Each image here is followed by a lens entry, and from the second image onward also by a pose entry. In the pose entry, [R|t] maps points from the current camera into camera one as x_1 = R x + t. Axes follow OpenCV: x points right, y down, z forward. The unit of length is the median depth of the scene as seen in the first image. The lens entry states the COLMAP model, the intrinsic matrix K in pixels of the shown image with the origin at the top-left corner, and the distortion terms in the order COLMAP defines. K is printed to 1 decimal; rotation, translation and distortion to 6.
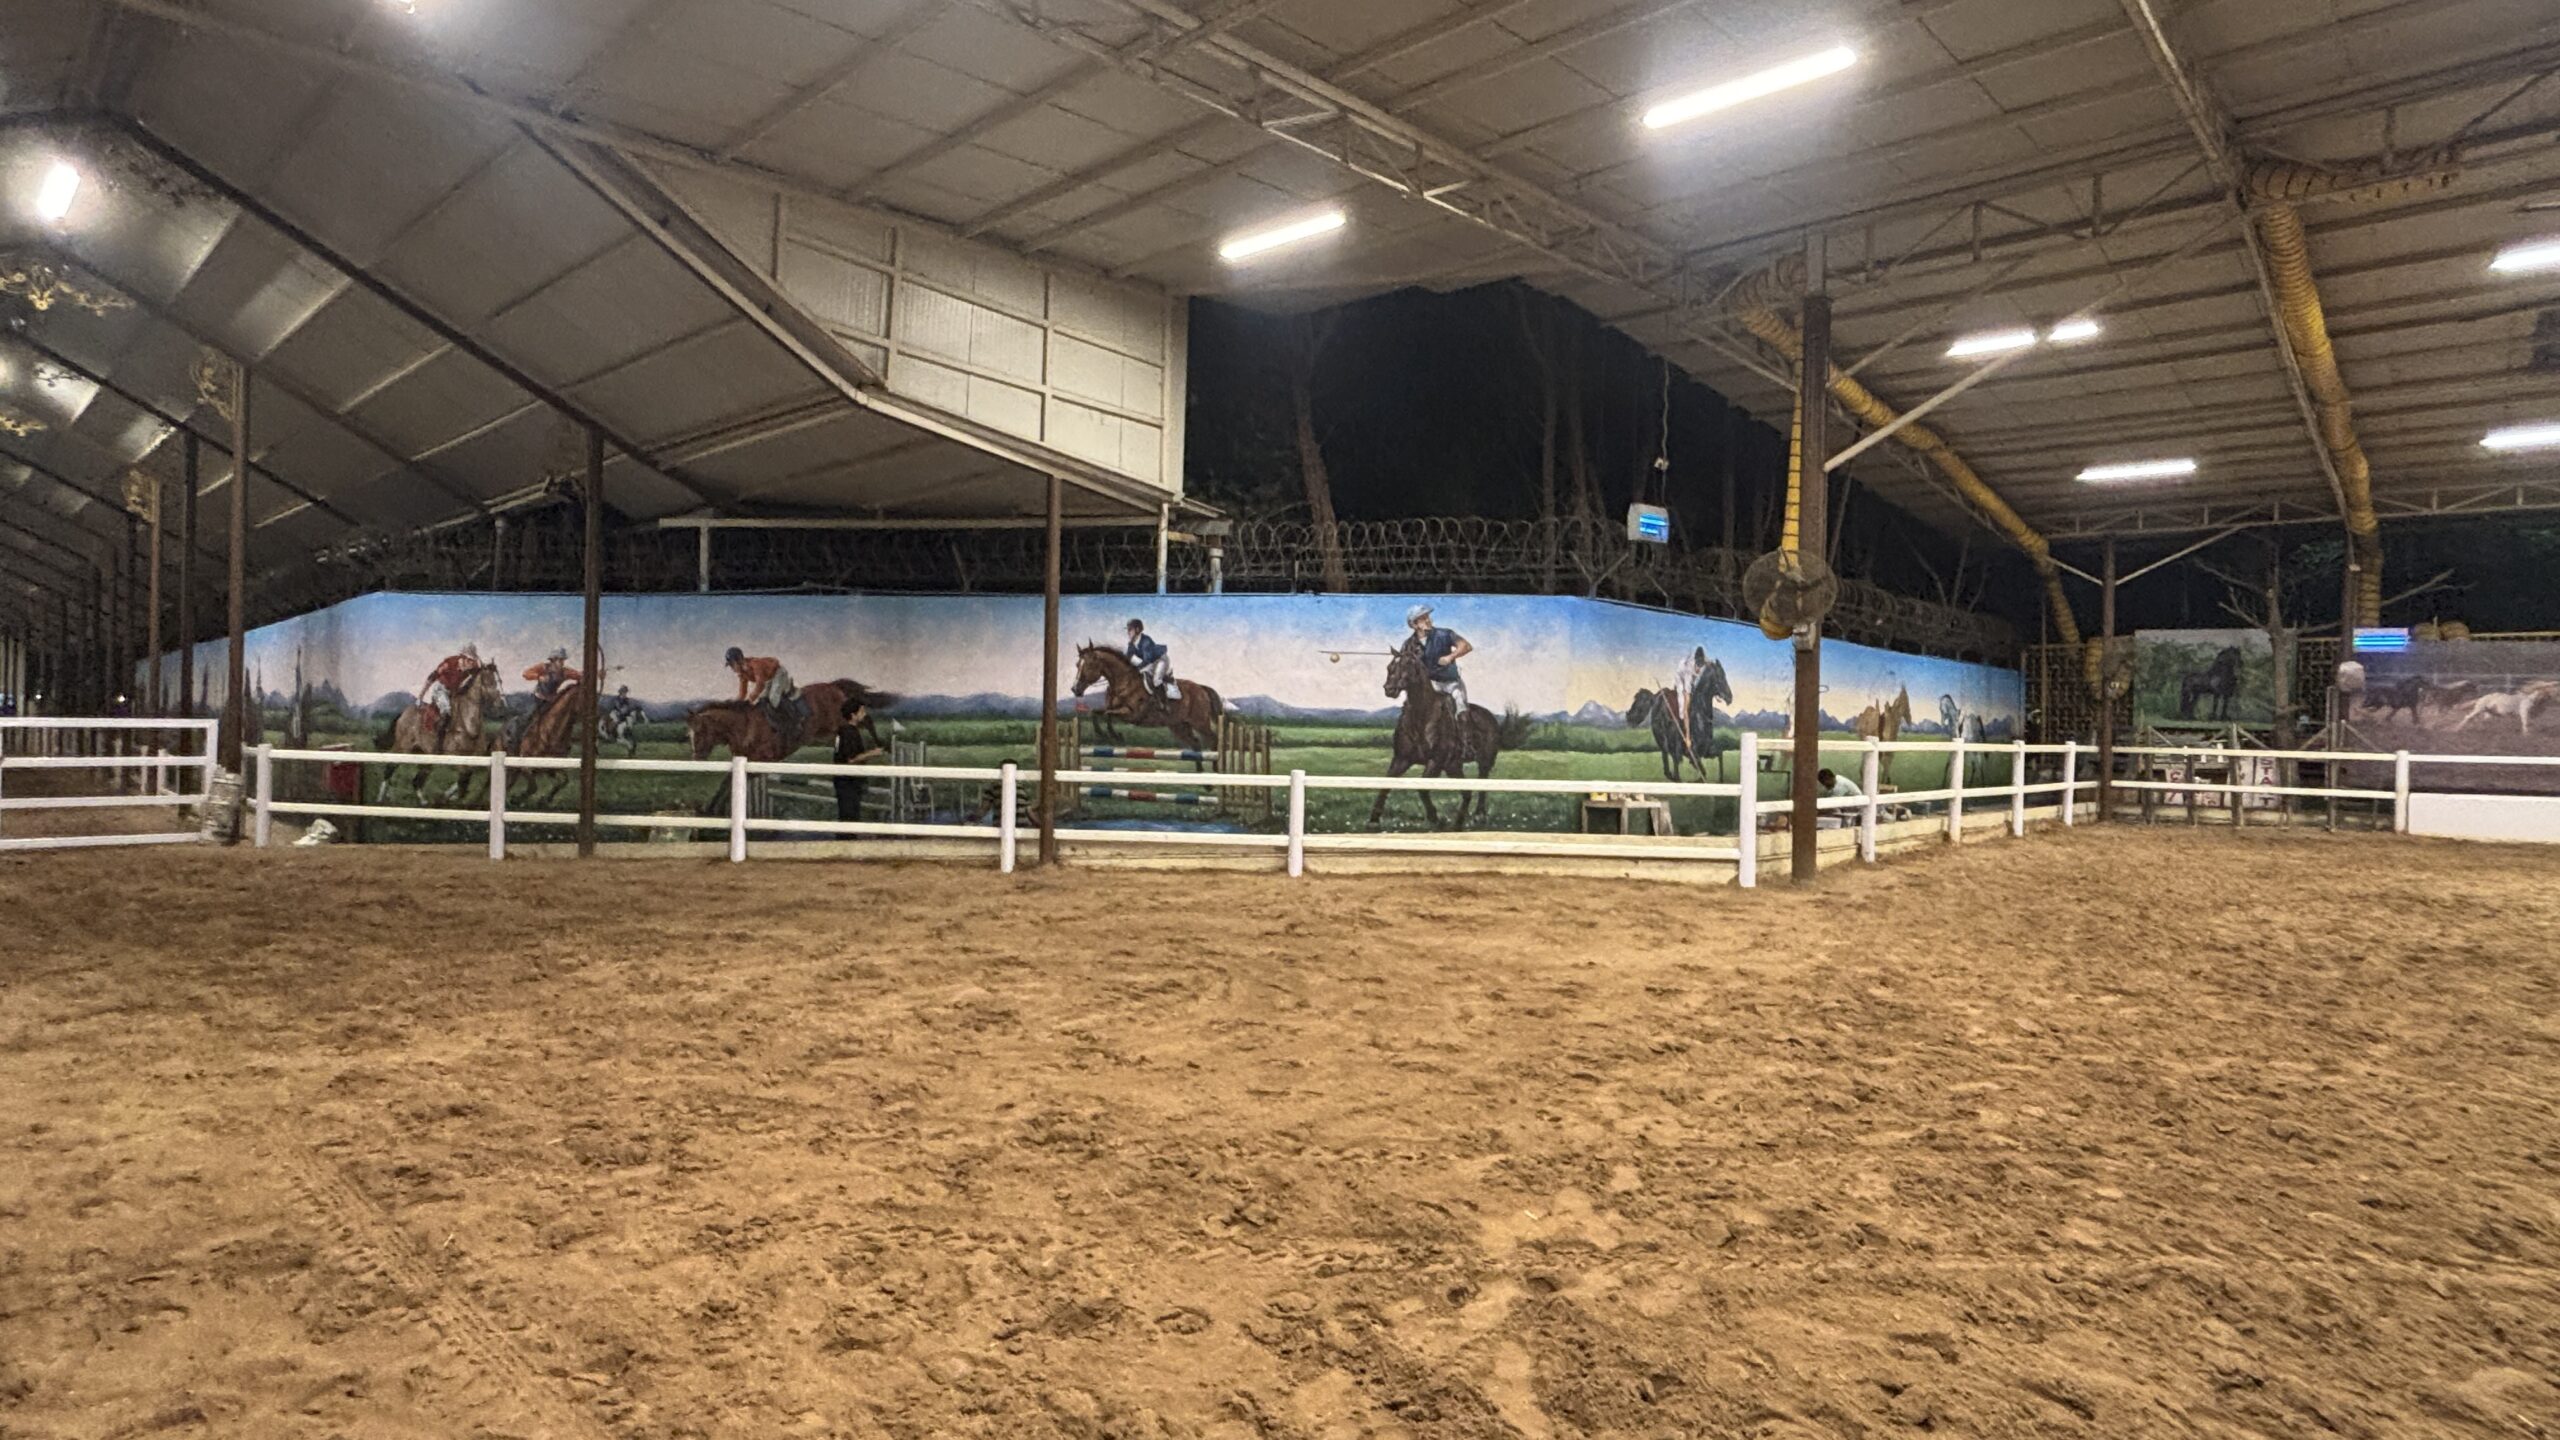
lens RADIAL K [[1254.4, 0, 1294.2], [0, 1254.4, 707.3], [0, 0, 1]] dist [0.004353, -0.001480]
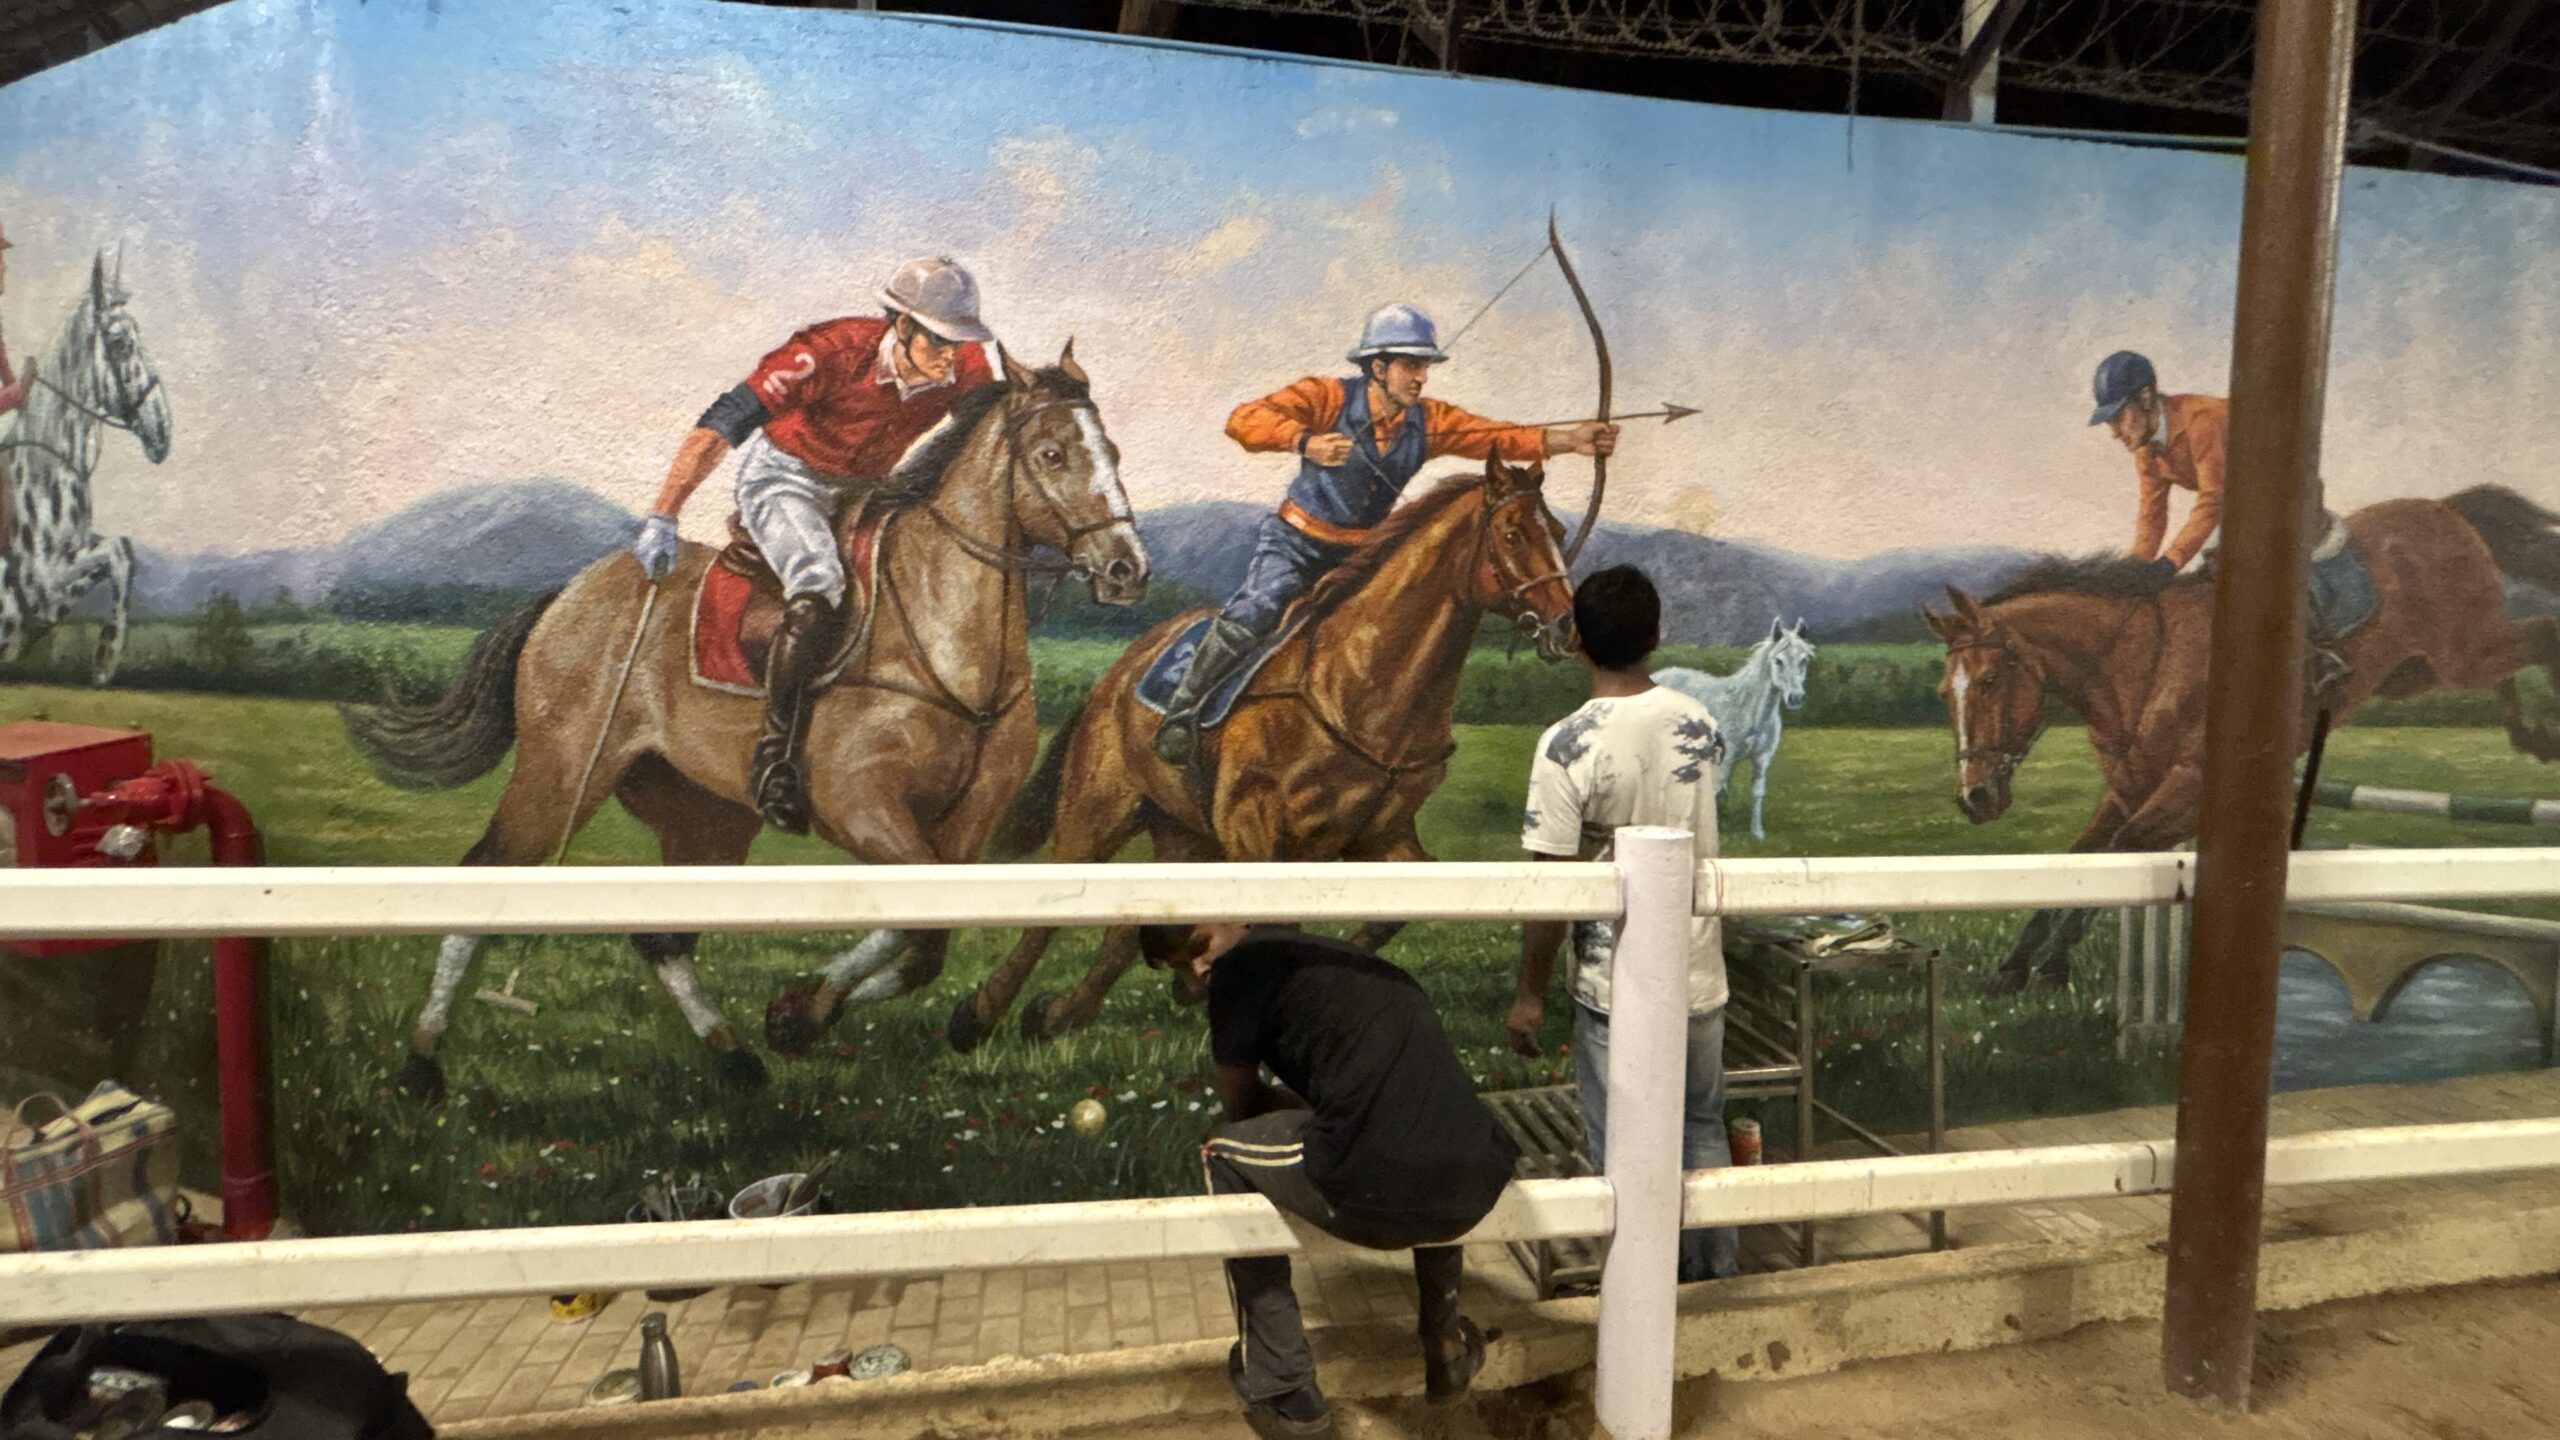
lens RADIAL K [[1152.3, 0, 1285.3], [0, 1152.3, 712.9], [0, 0, 1]] dist [0.008634, -0.000668]
pose [[0.946772, -0.021109, 0.321213, -0.723367], [-0.007675, 0.996084, 0.088082, 0.007149], [-0.321814, -0.085859, 0.942902, 0.864356]]
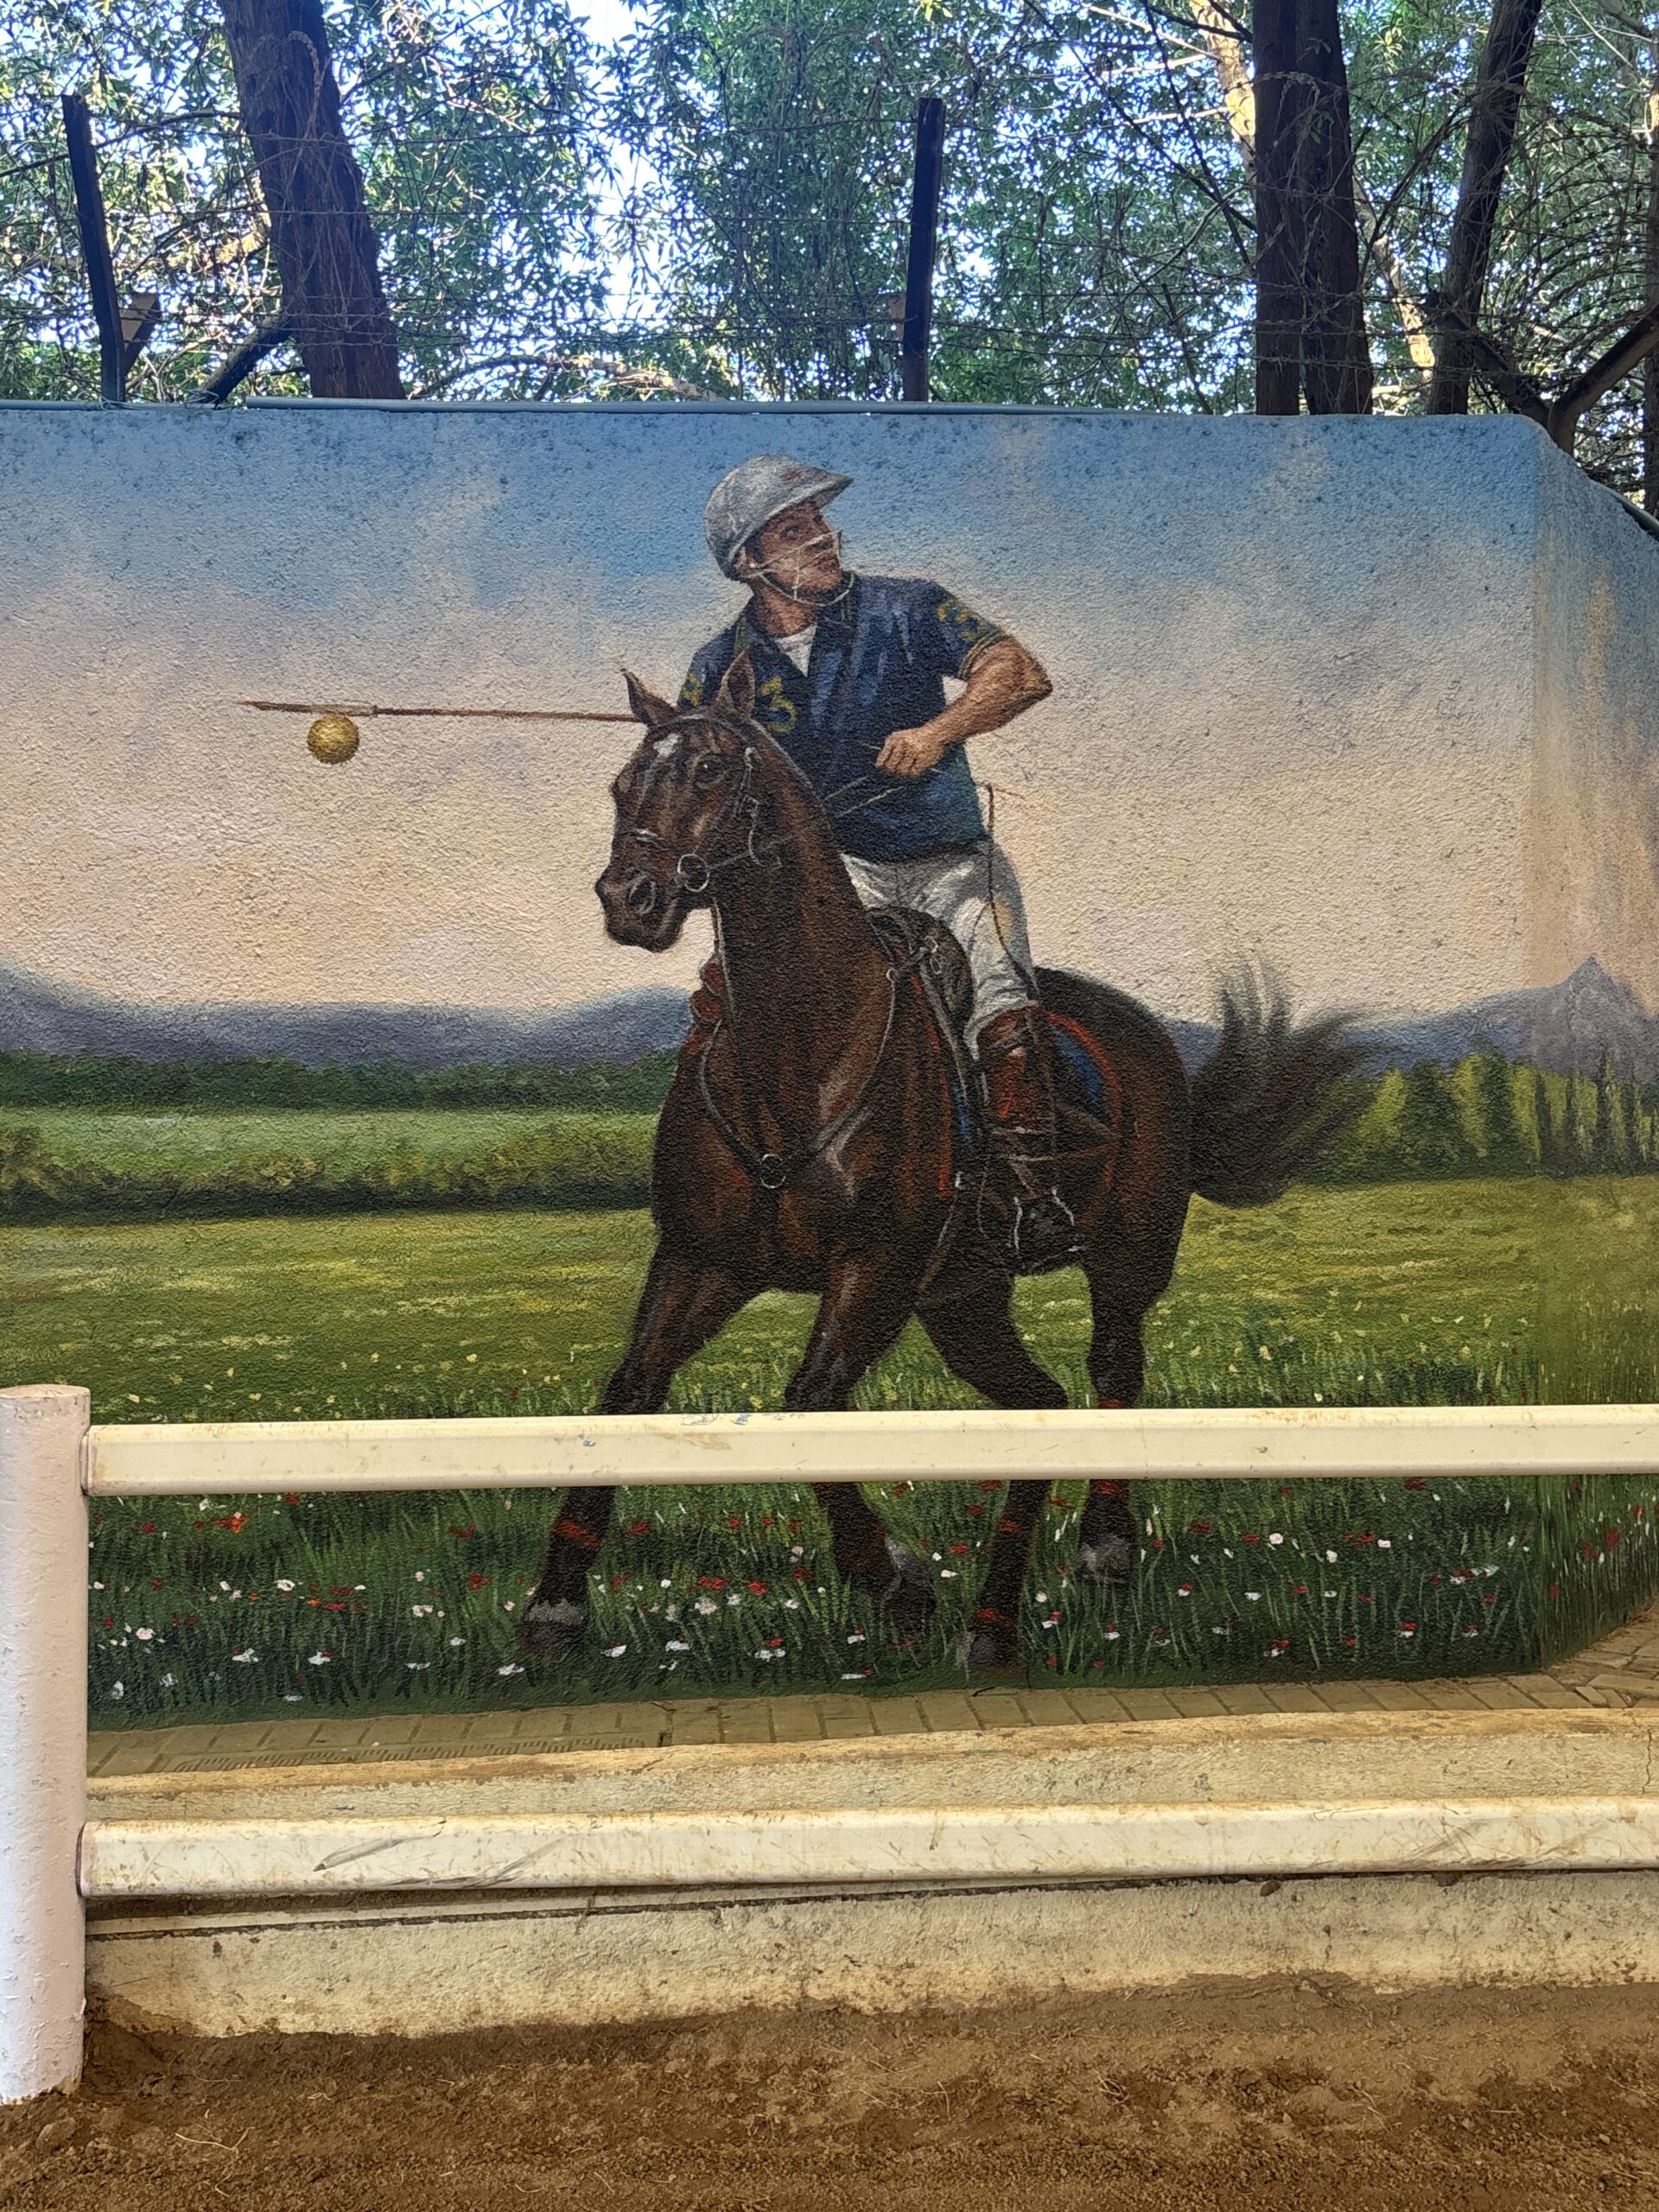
lens RADIAL K [[2160.0, 0, 704.8], [0, 2160.0, 1115.1], [0, 0, 1]] dist [0.076229, 0.000000]
pose [[0.991931, -0.020670, 0.125081, 0.044558], [0.019117, 0.999725, 0.013604, 0.013481], [-0.125328, -0.011103, 0.992053, 0.653999]]
